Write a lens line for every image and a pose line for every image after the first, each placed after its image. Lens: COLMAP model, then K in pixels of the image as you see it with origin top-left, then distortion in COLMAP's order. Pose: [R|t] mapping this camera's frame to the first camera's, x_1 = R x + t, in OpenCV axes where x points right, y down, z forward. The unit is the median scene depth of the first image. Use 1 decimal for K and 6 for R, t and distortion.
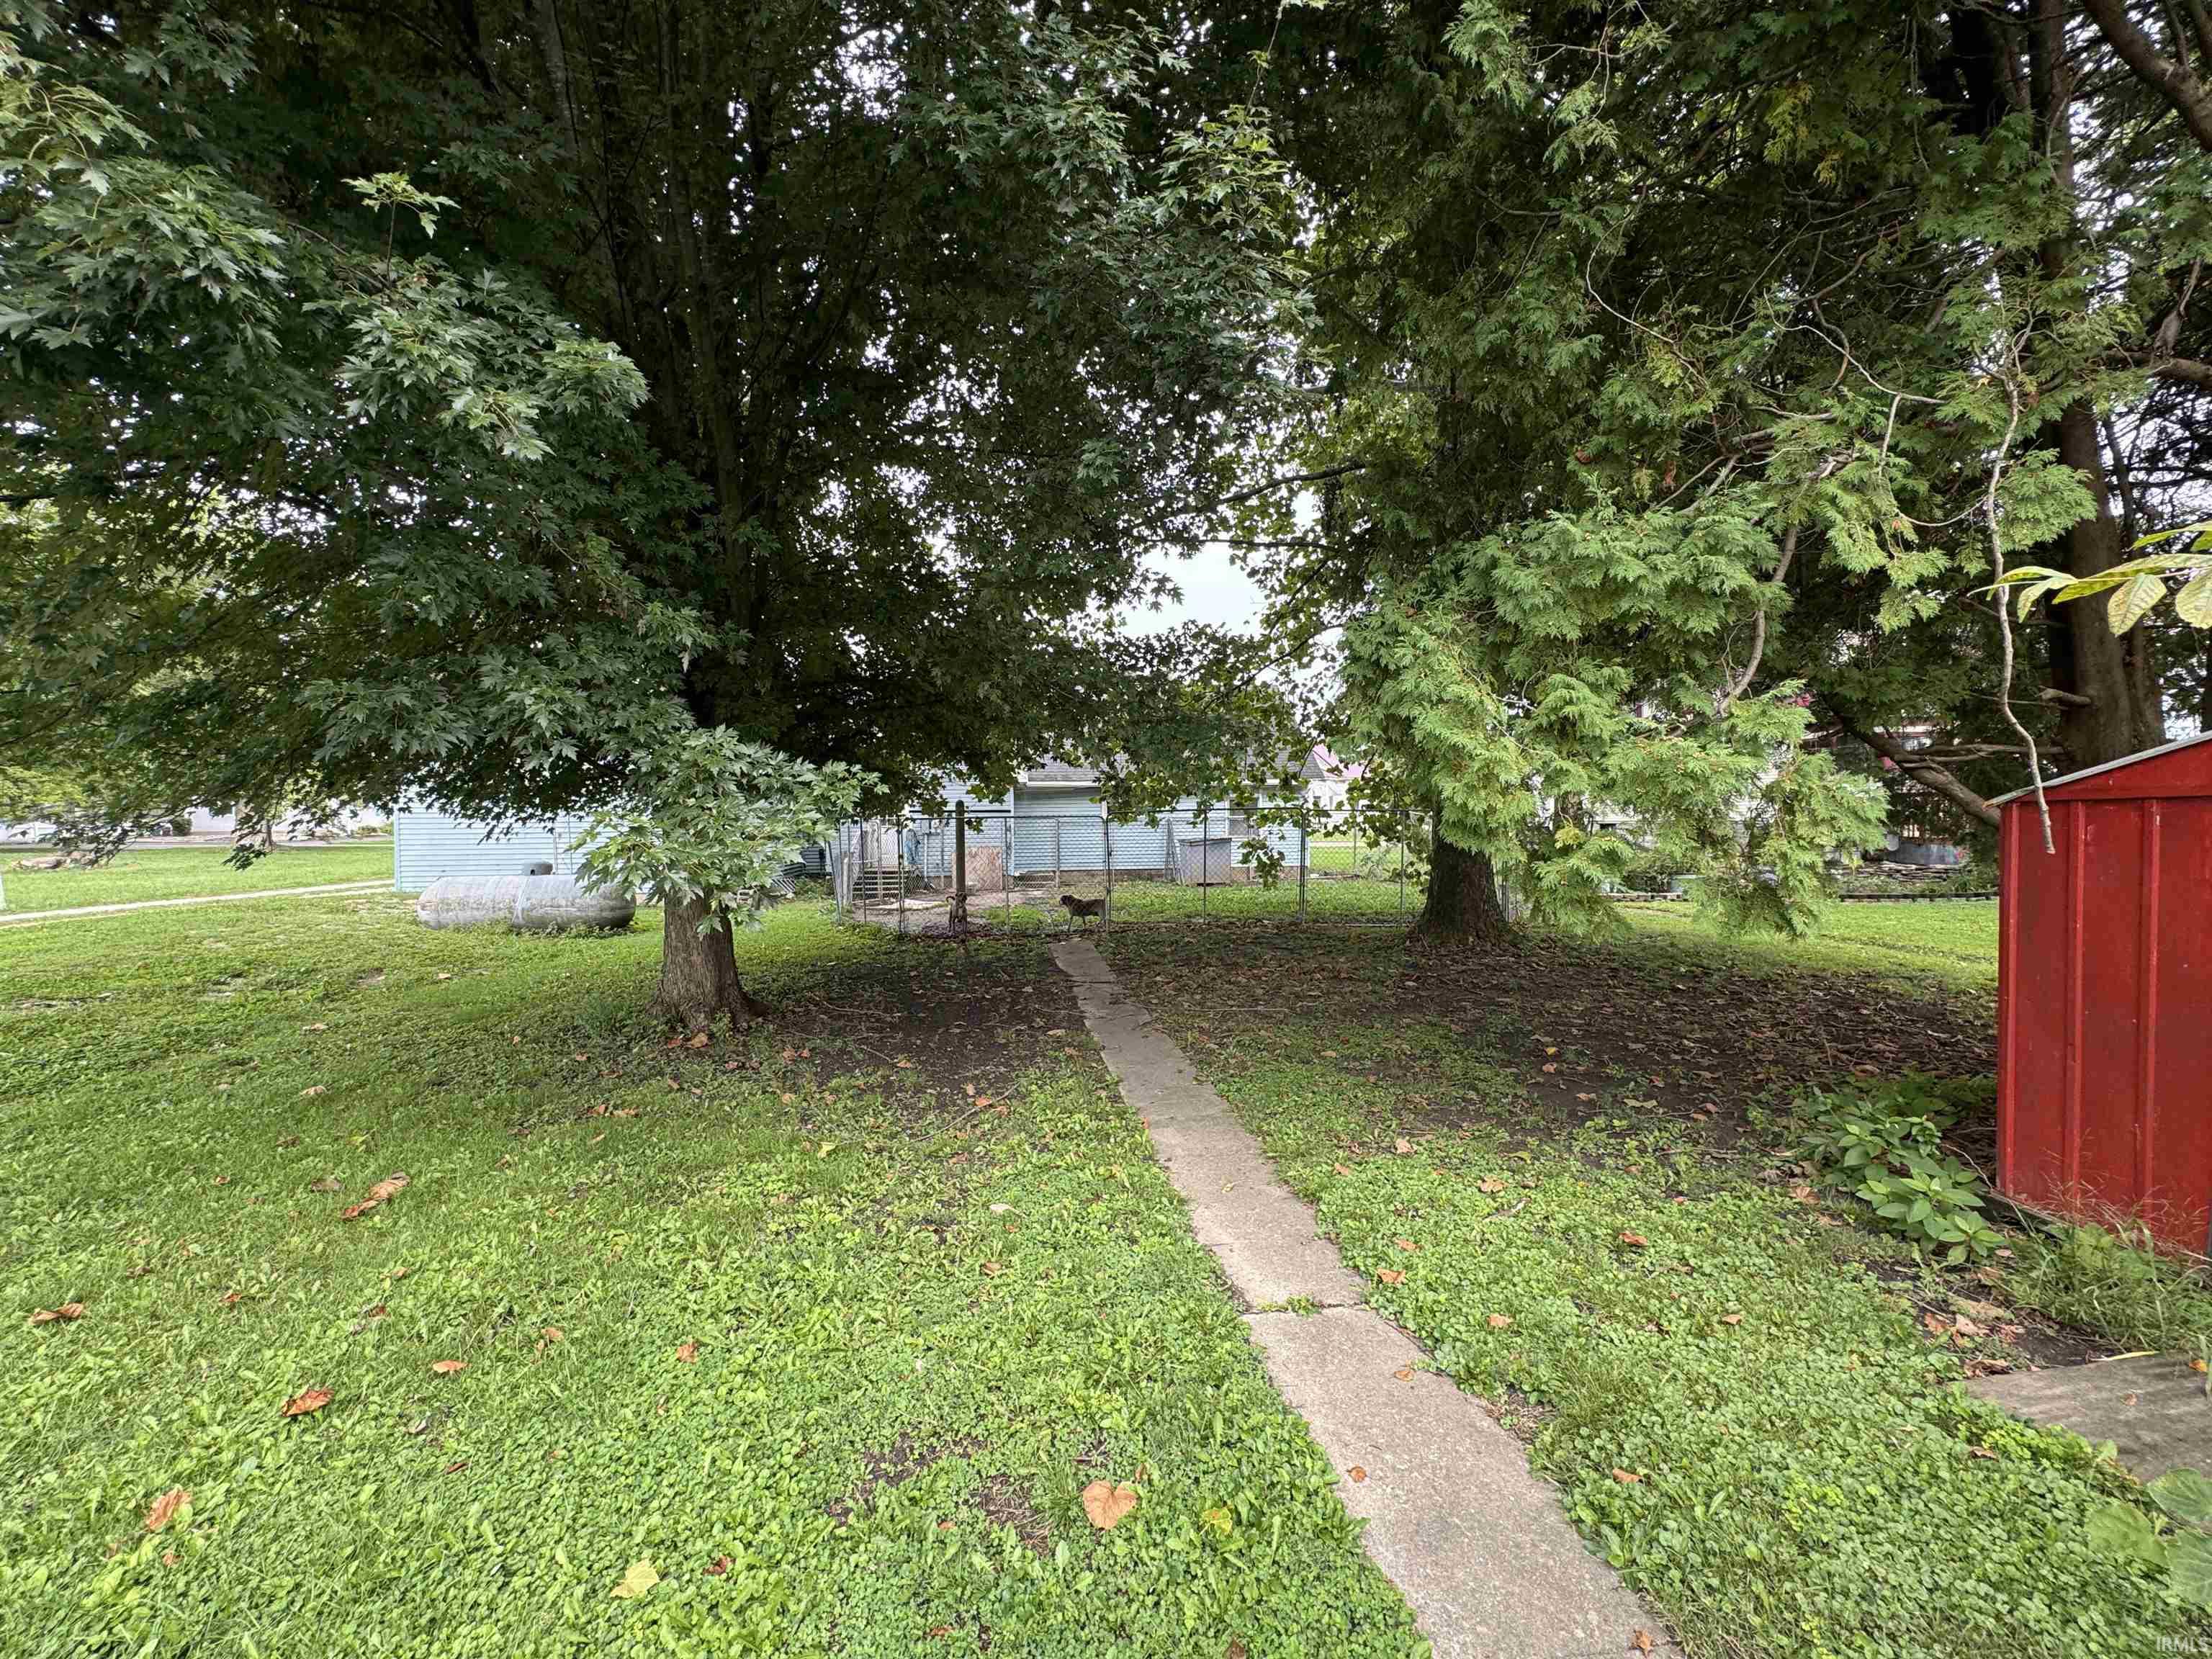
lens RADIAL K [[887.1, 0, 1103.5], [0, 887.1, 833.1], [0, 0, 1]] dist [-0.001212, -0.000191]
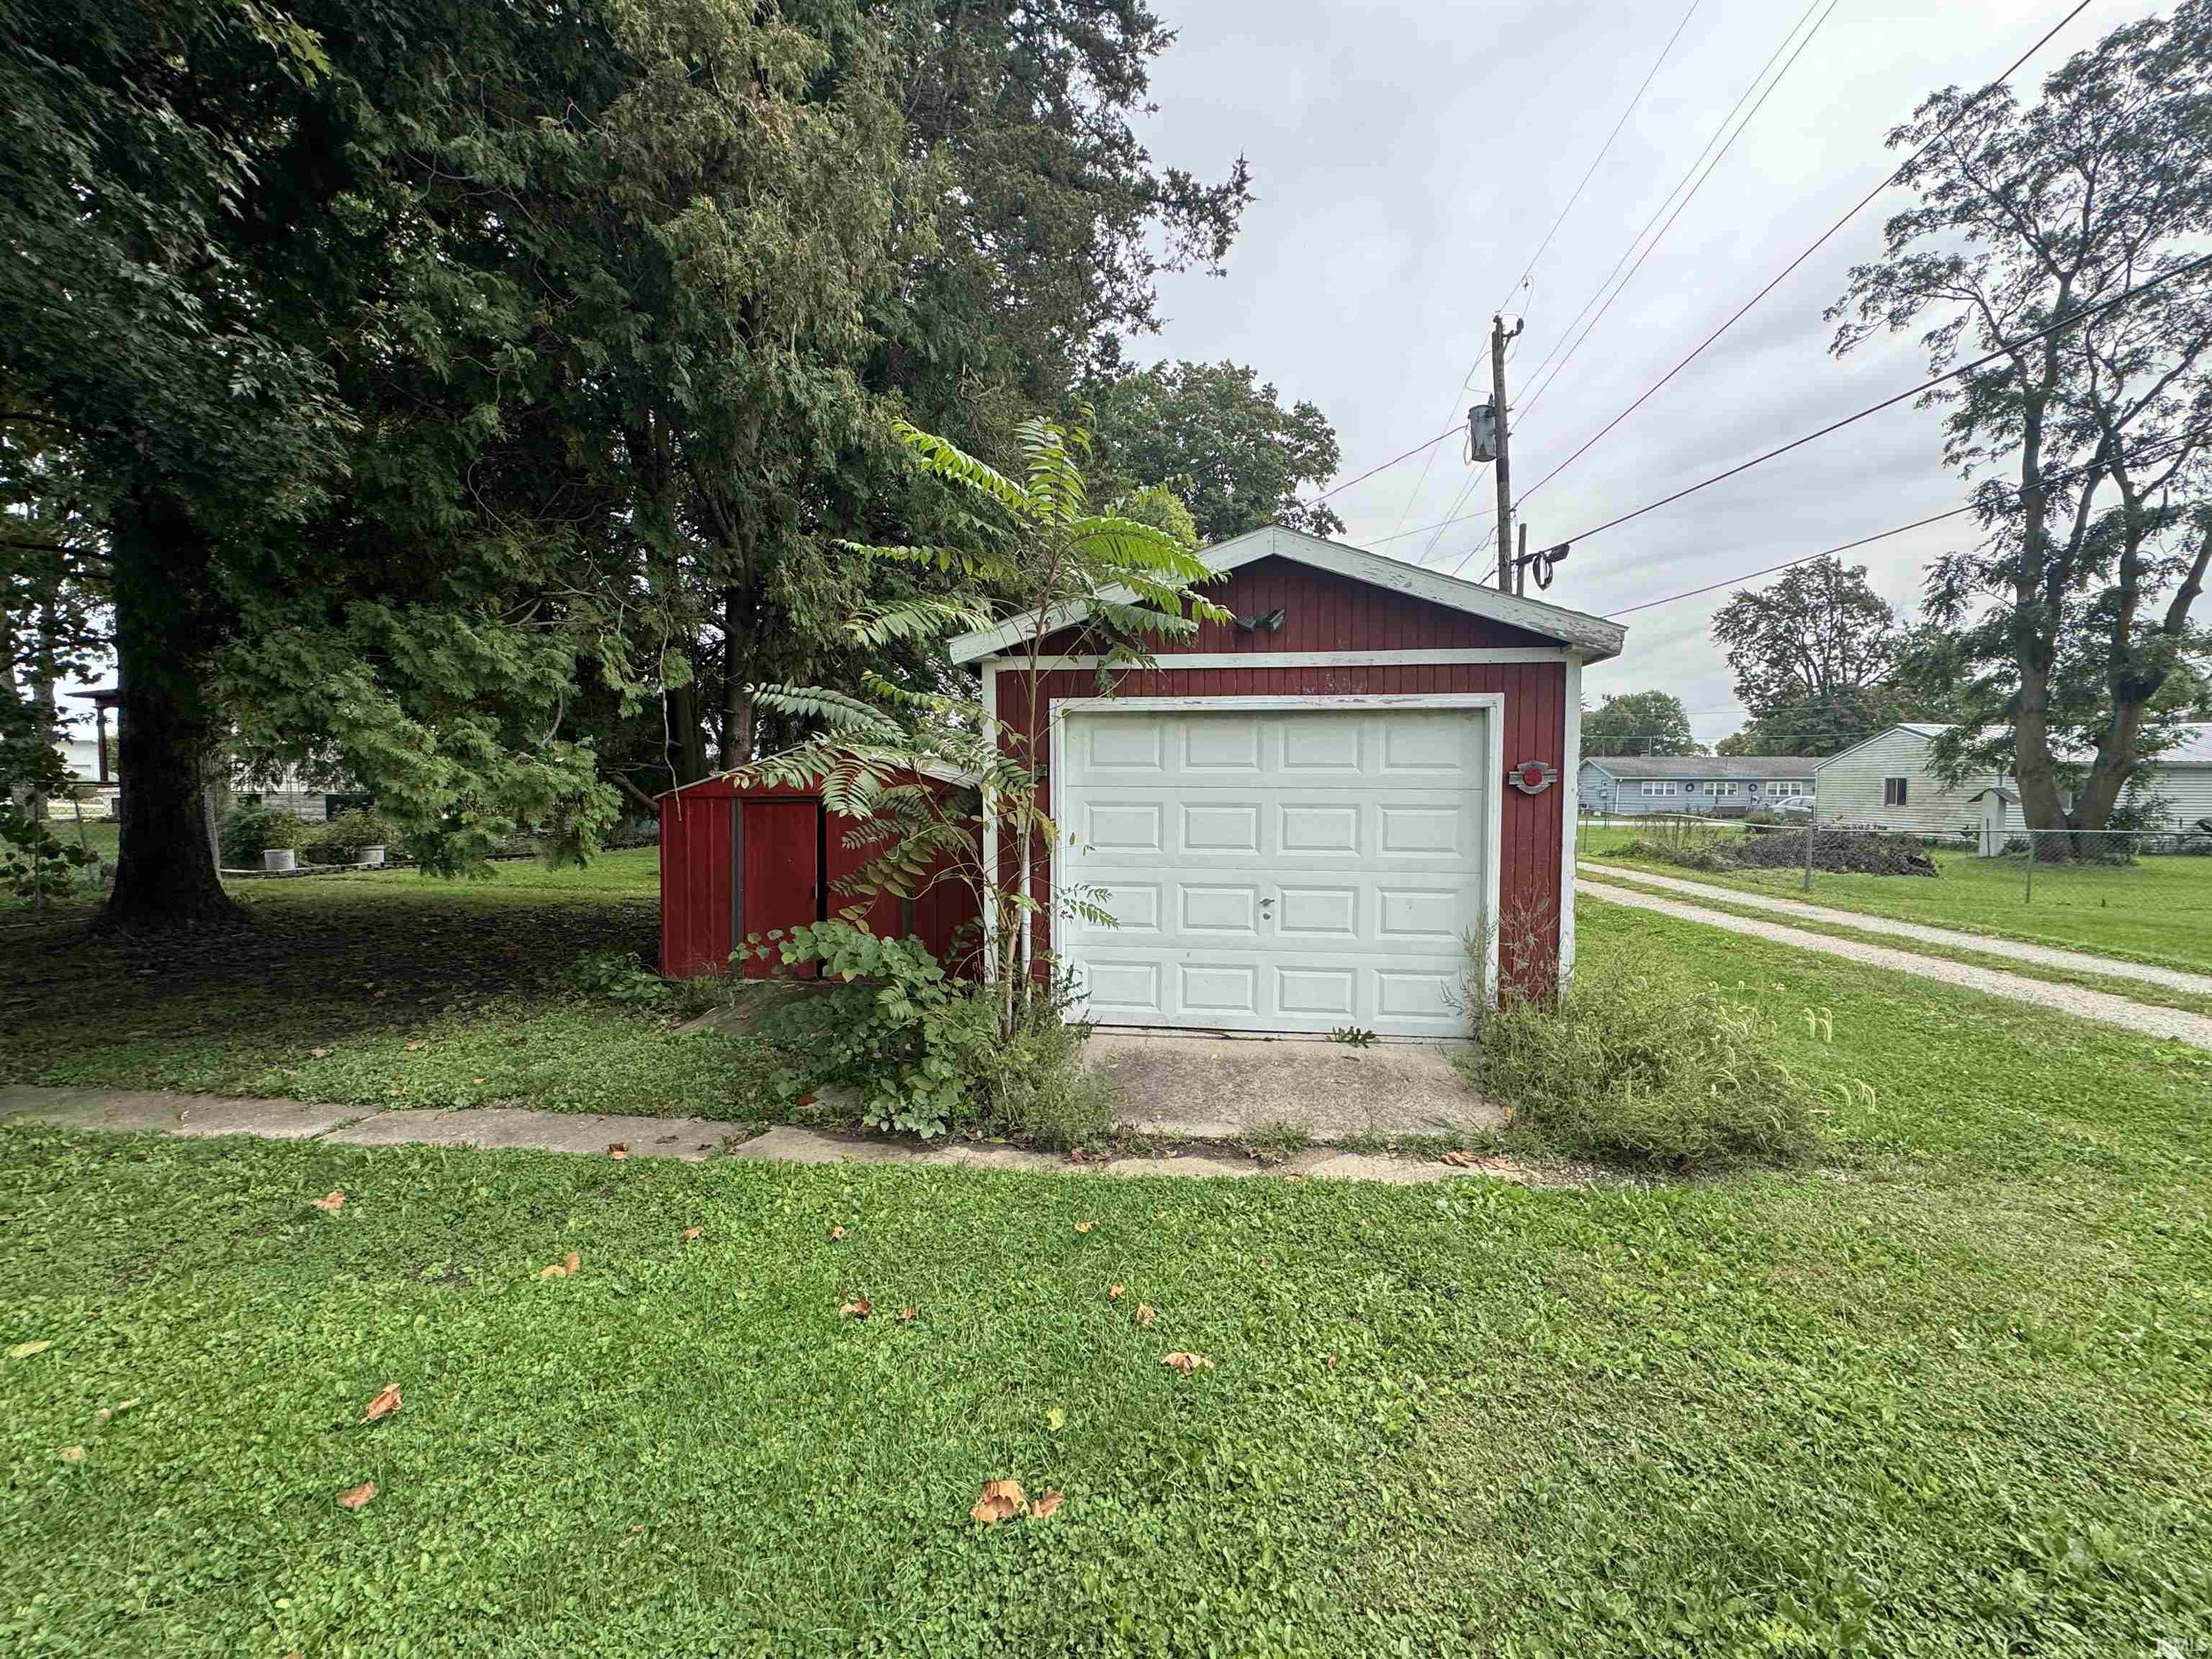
lens RADIAL K [[887.1, 0, 1103.5], [0, 887.1, 833.1], [0, 0, 1]] dist [-0.001212, -0.000191]
pose [[0.247221, -0.037476, 0.968234, -0.857463], [0.003092, 0.999277, 0.037888, -0.026760], [-0.968954, -0.006373, 0.247158, -0.611749]]
